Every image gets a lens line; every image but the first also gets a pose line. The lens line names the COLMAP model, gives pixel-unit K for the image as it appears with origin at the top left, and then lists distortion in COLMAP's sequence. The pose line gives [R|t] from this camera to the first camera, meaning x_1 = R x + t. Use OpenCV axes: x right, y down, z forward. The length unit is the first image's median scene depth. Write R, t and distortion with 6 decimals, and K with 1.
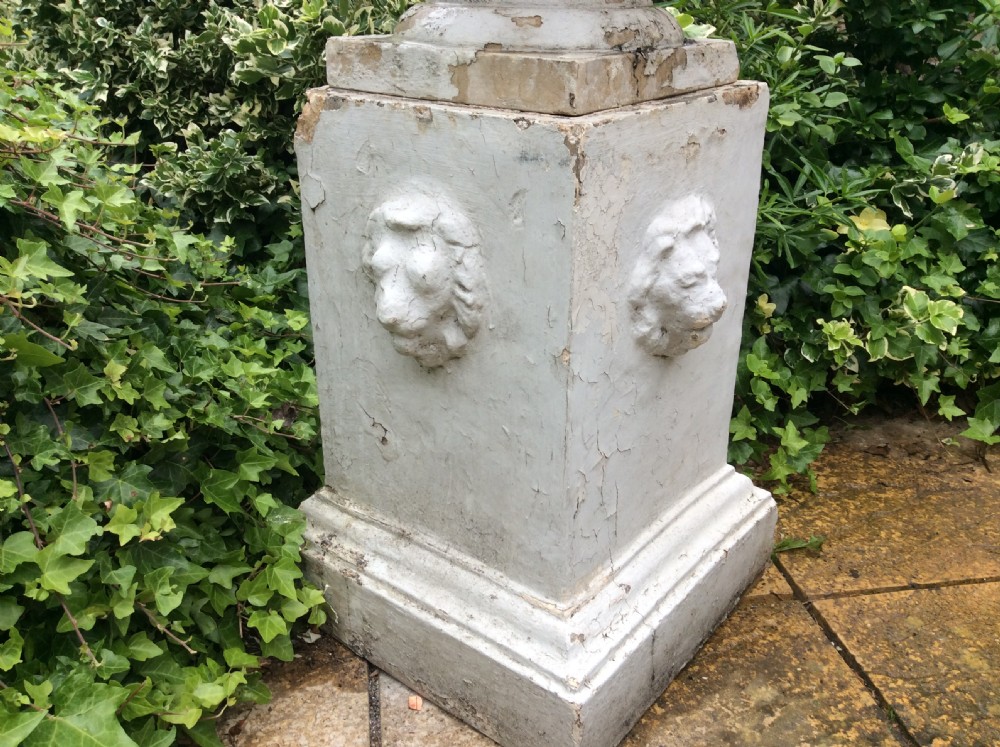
lens RADIAL K [[911.5, 0, 500.8], [0, 911.5, 378.7], [0, 0, 1]] dist [0.049401, 0.000000]
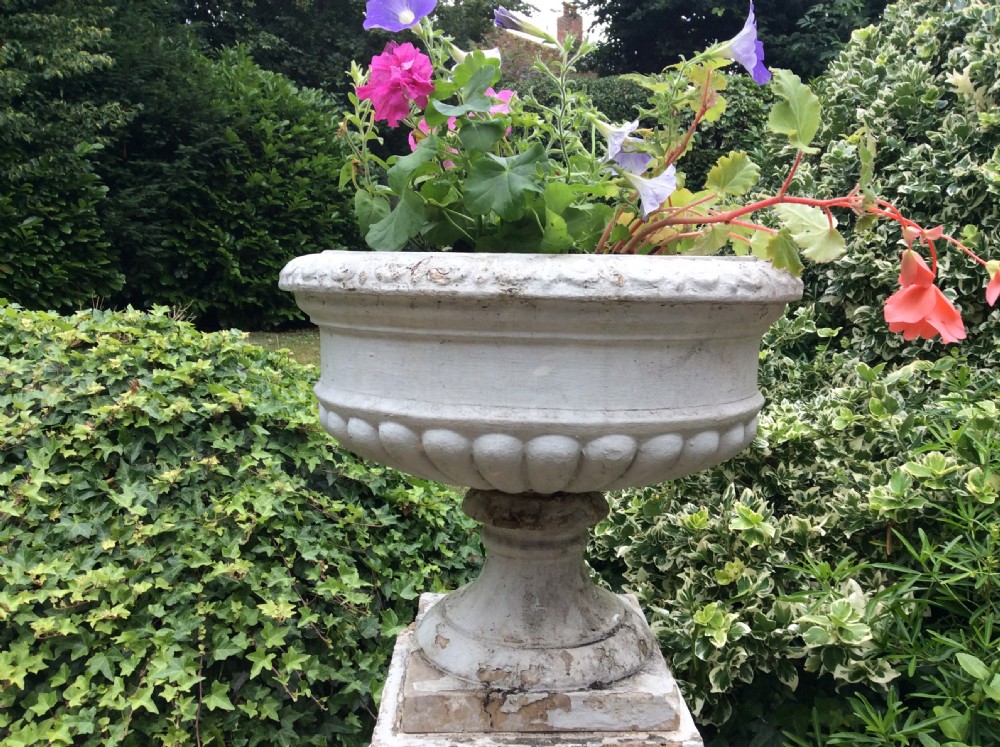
lens RADIAL K [[935.4, 0, 495.5], [0, 935.4, 366.6], [0, 0, 1]] dist [0.068462, 0.000000]
pose [[0.635670, 0.082234, -0.767568, 1.011572], [-0.314776, 0.935505, -0.160459, -0.521788], [0.704869, 0.343611, 0.620558, 0.055837]]
